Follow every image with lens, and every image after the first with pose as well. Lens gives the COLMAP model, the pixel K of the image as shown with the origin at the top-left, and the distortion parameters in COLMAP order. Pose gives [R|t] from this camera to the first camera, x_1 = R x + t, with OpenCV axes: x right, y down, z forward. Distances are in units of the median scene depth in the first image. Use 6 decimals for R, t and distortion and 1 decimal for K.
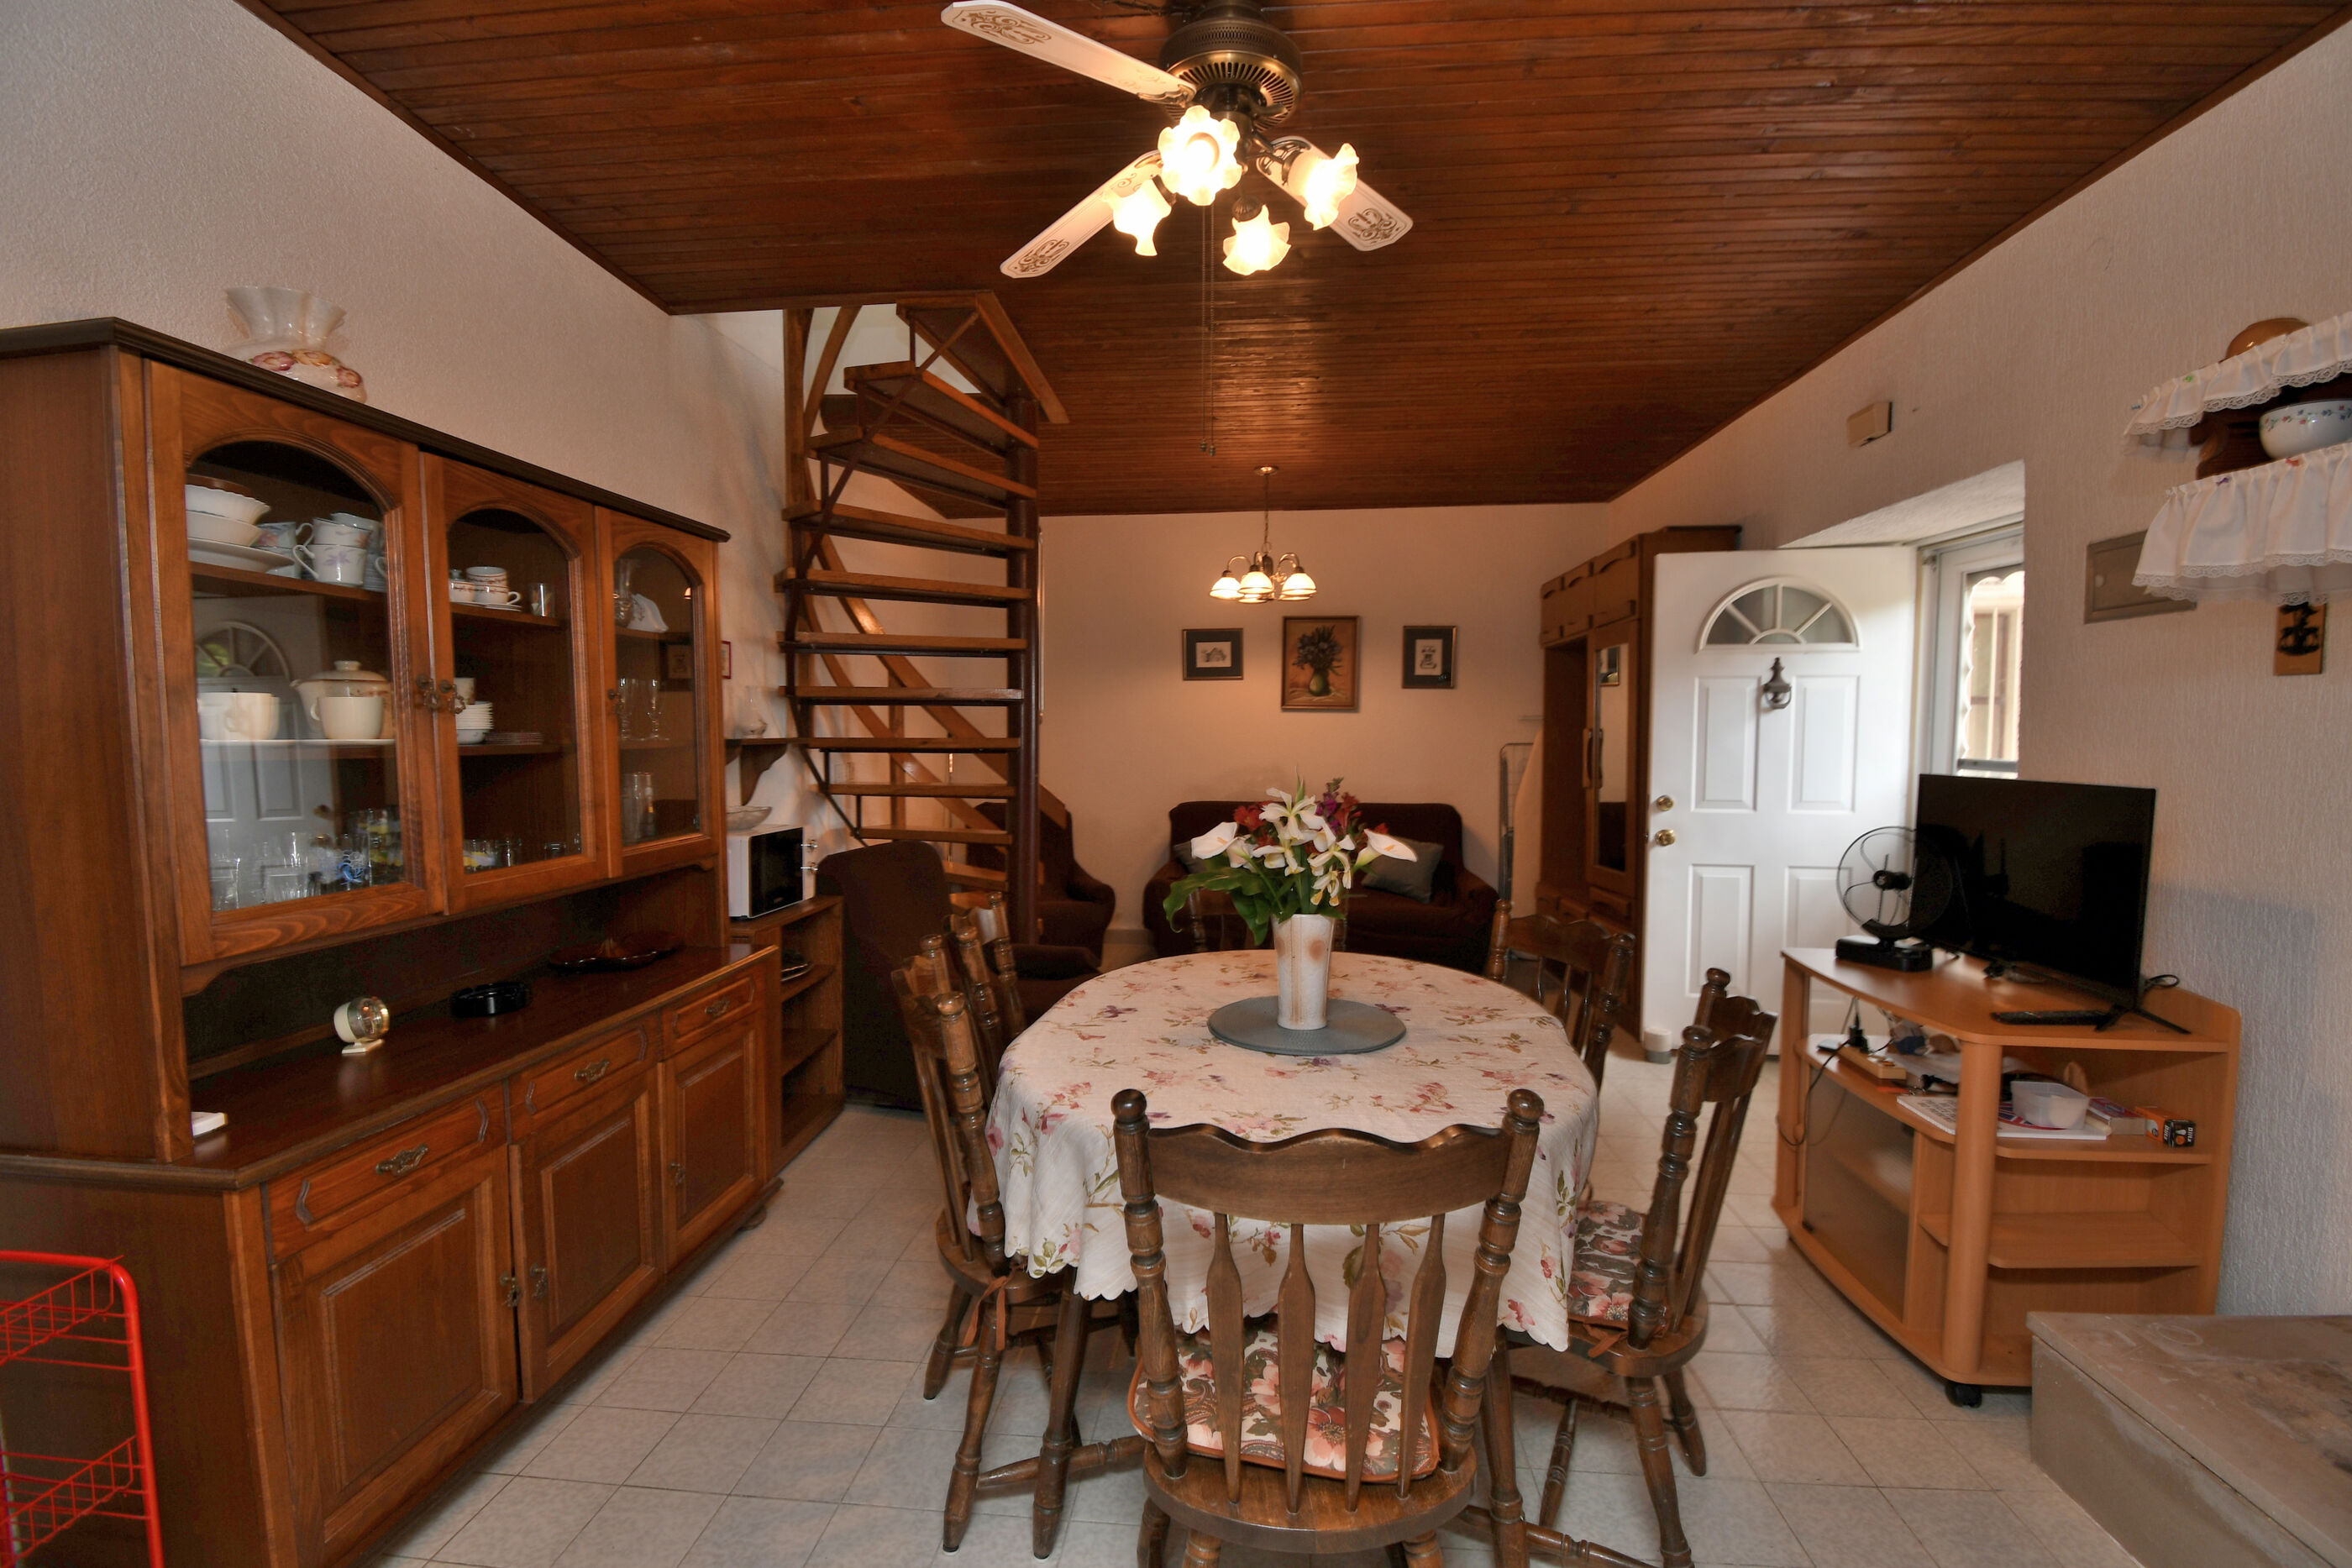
lens RADIAL K [[1032.3, 0, 1178.9], [0, 1032.3, 794.3], [0, 0, 1]] dist [0.023900, -0.029000]
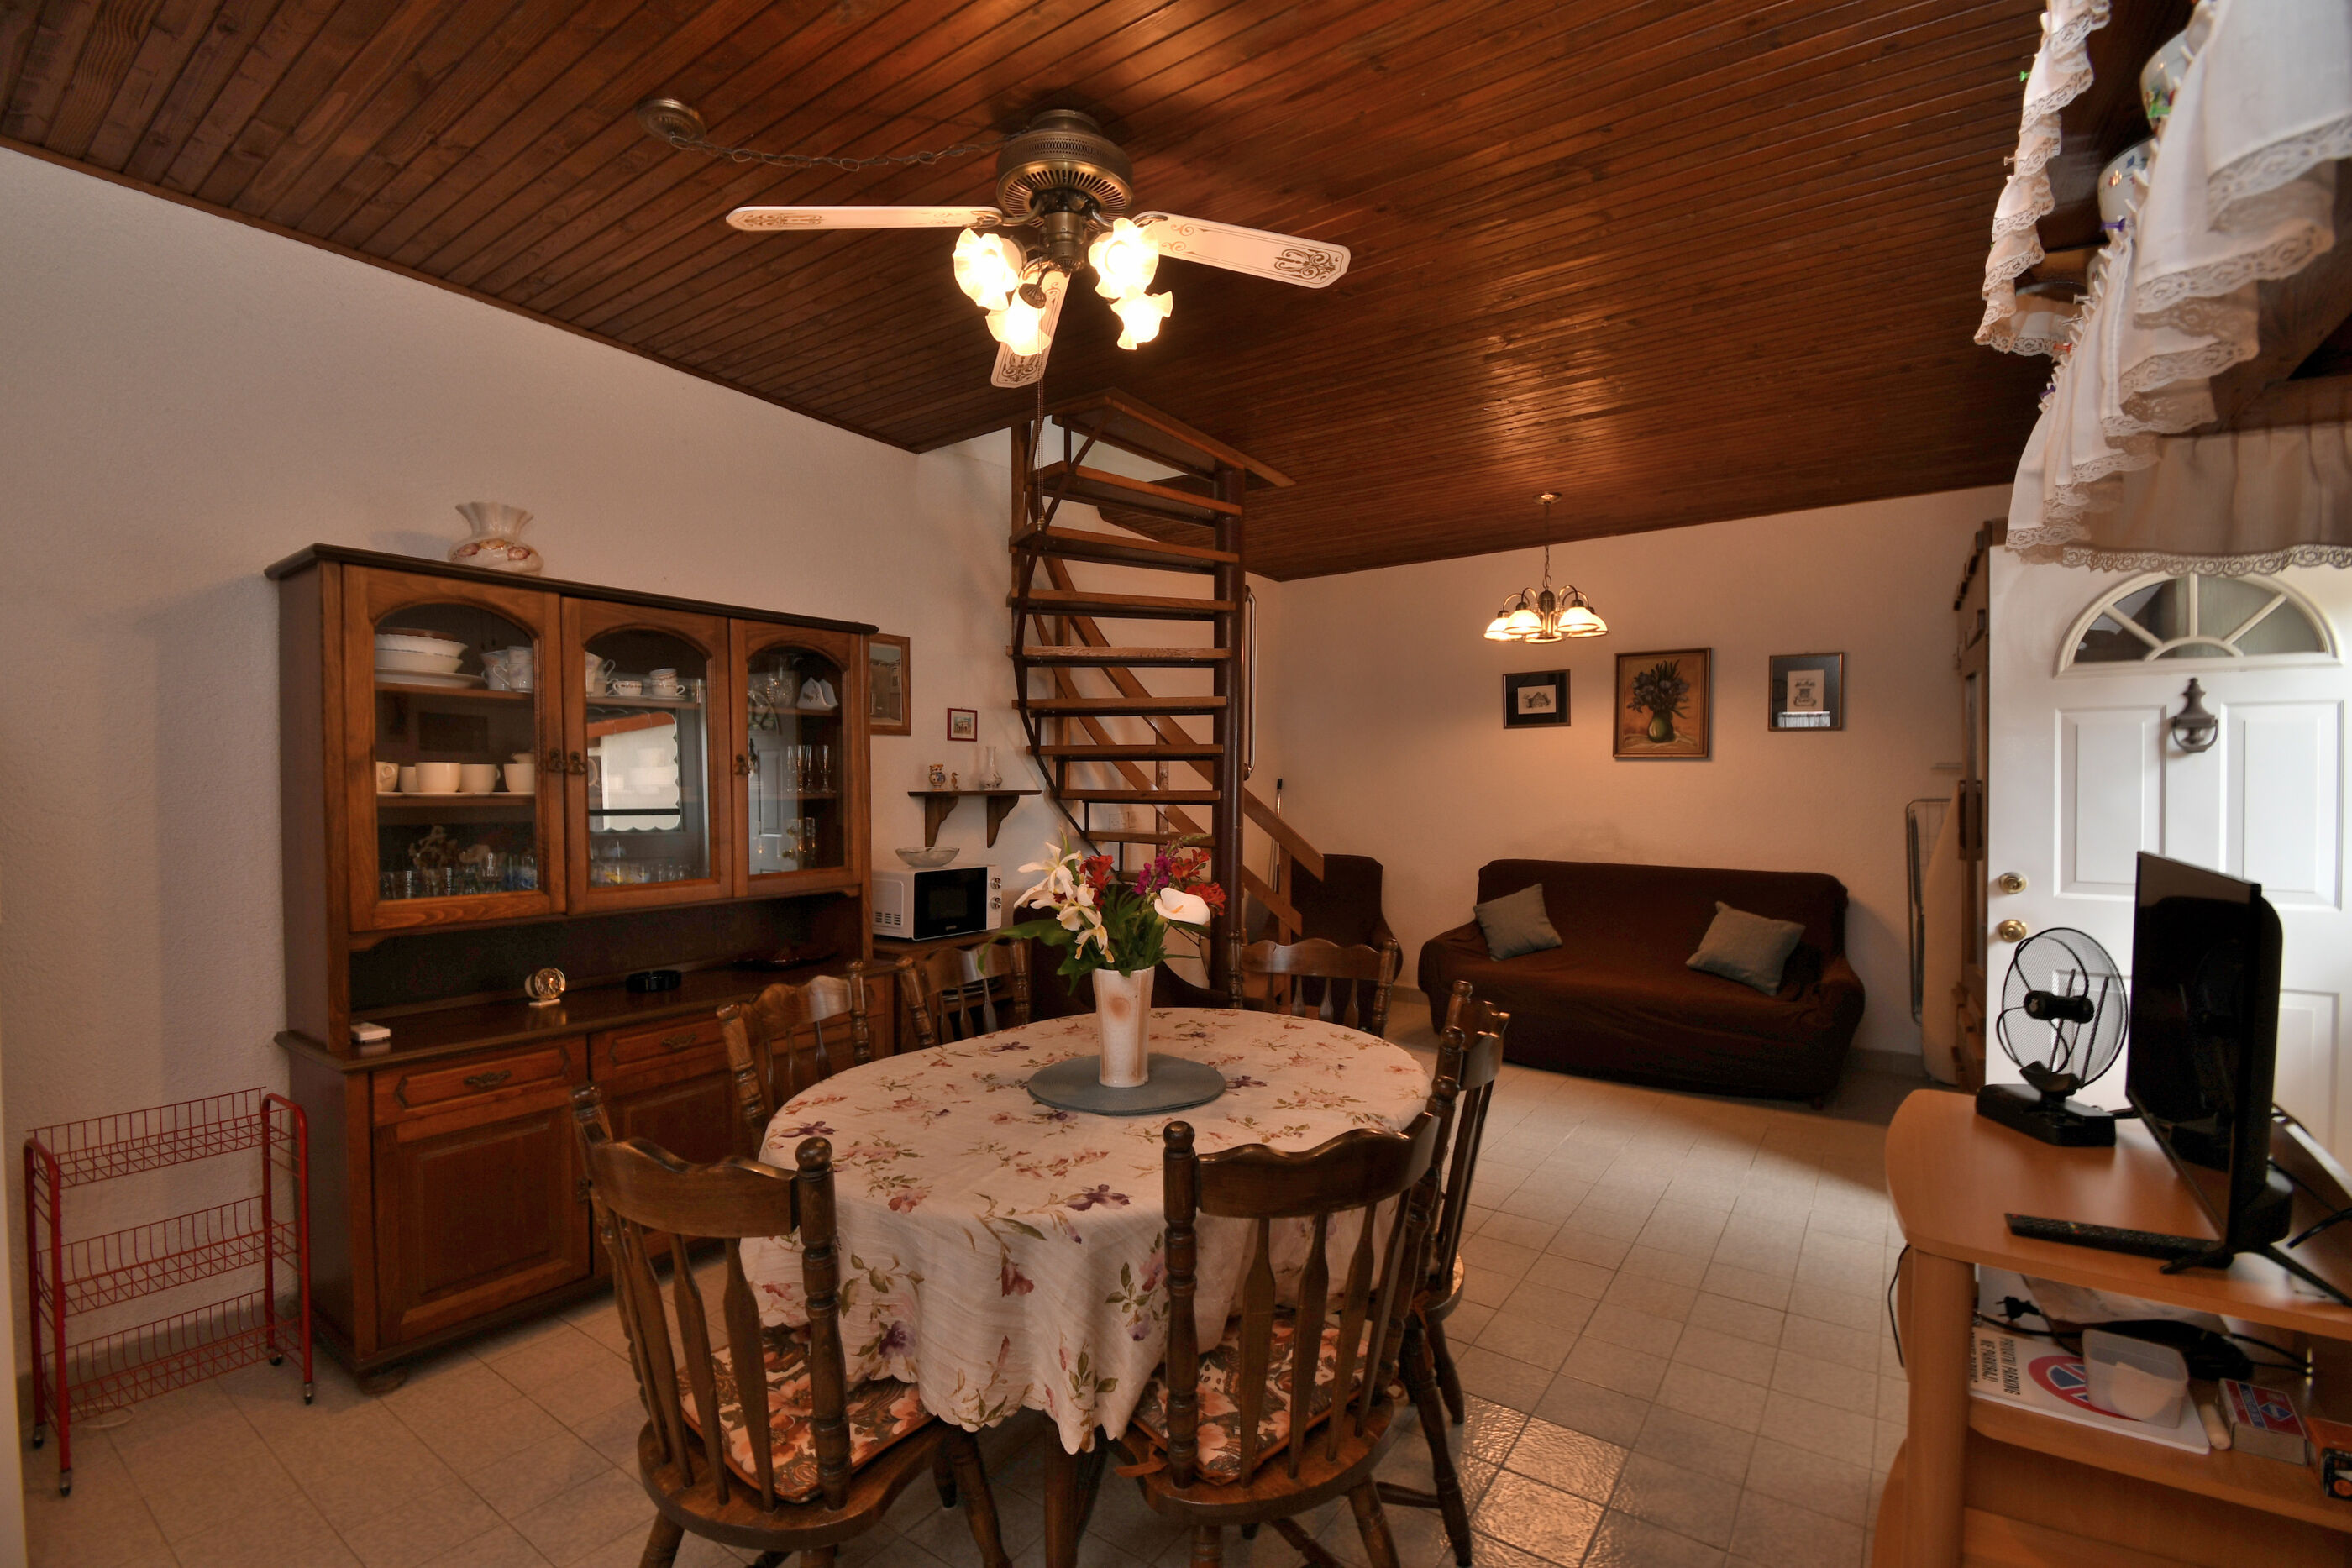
lens RADIAL K [[1032.3, 0, 1178.9], [0, 1032.3, 794.3], [0, 0, 1]] dist [0.023900, -0.029000]
pose [[0.867013, 0.005044, -0.498259, 0.331008], [-0.029039, 0.998761, -0.040419, -0.007500], [0.497438, 0.049513, 0.866085, 0.076262]]
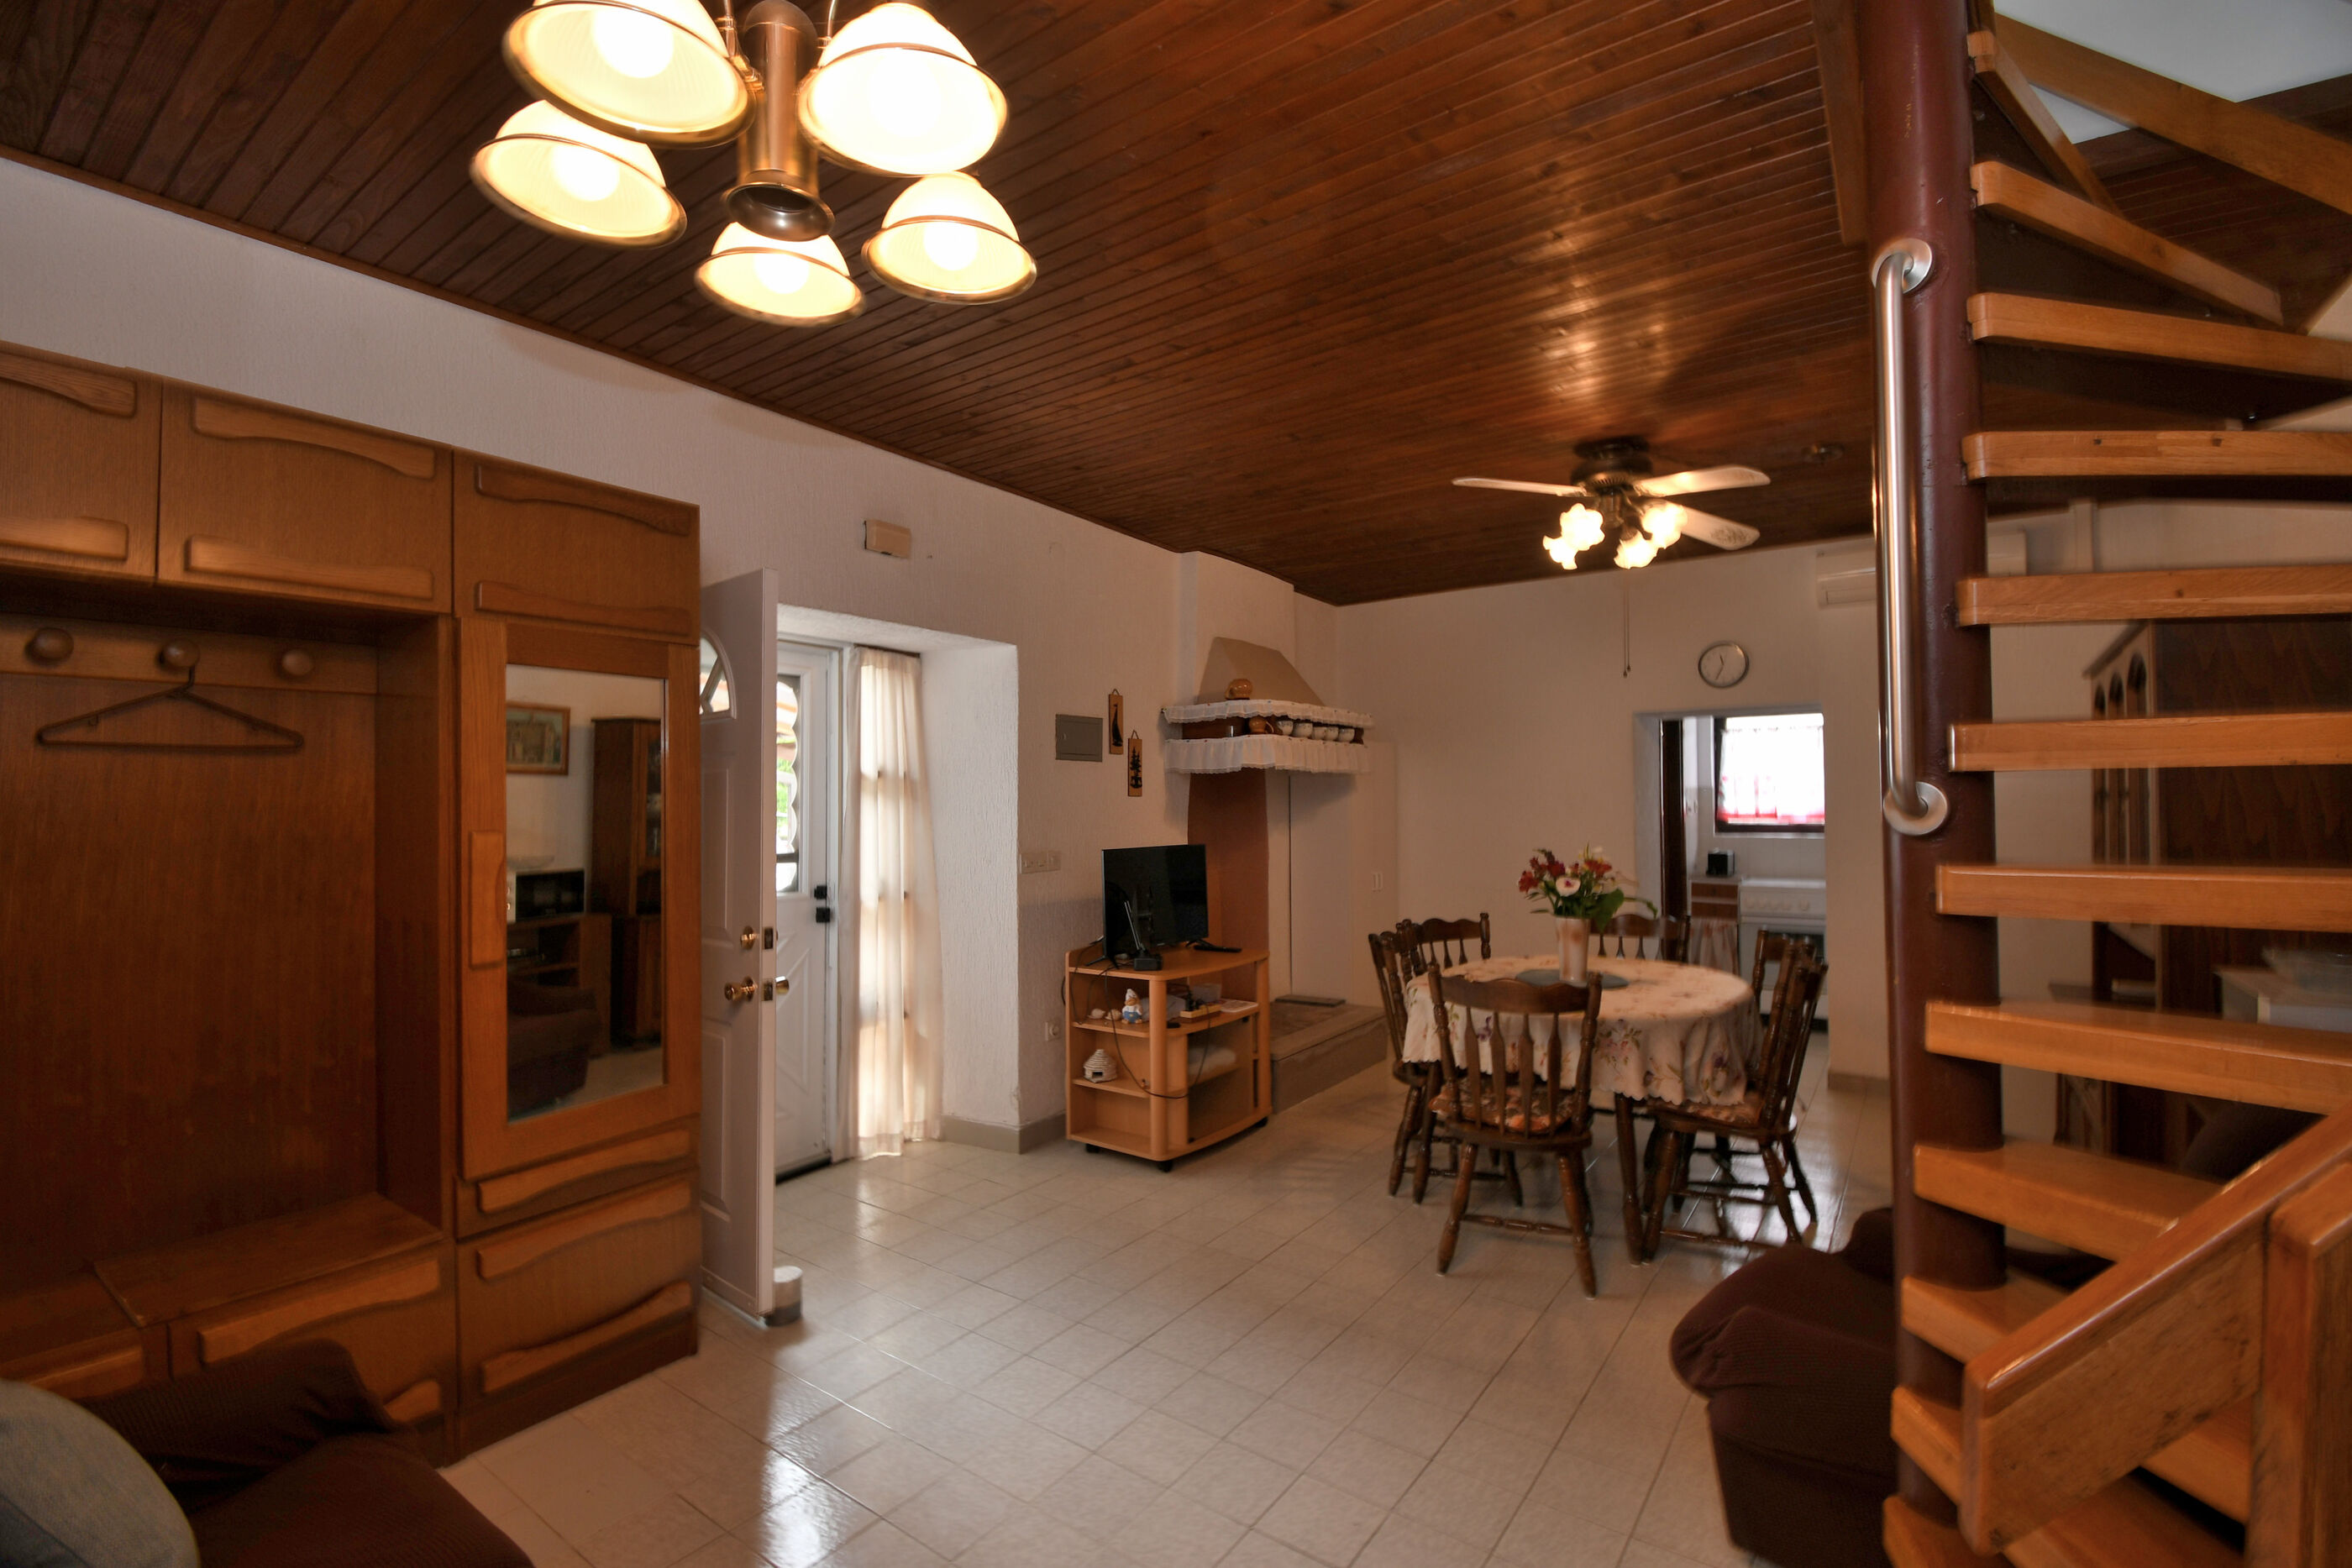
lens RADIAL K [[1026.8, 0, 1176.6], [0, 1026.8, 792.8], [0, 0, 1]] dist [0.020924, -0.026240]
pose [[-0.857880, 0.012697, 0.513693, -0.111847], [0.037162, 0.998610, 0.037378, -0.102947], [-0.512505, 0.051156, -0.857159, 1.463920]]
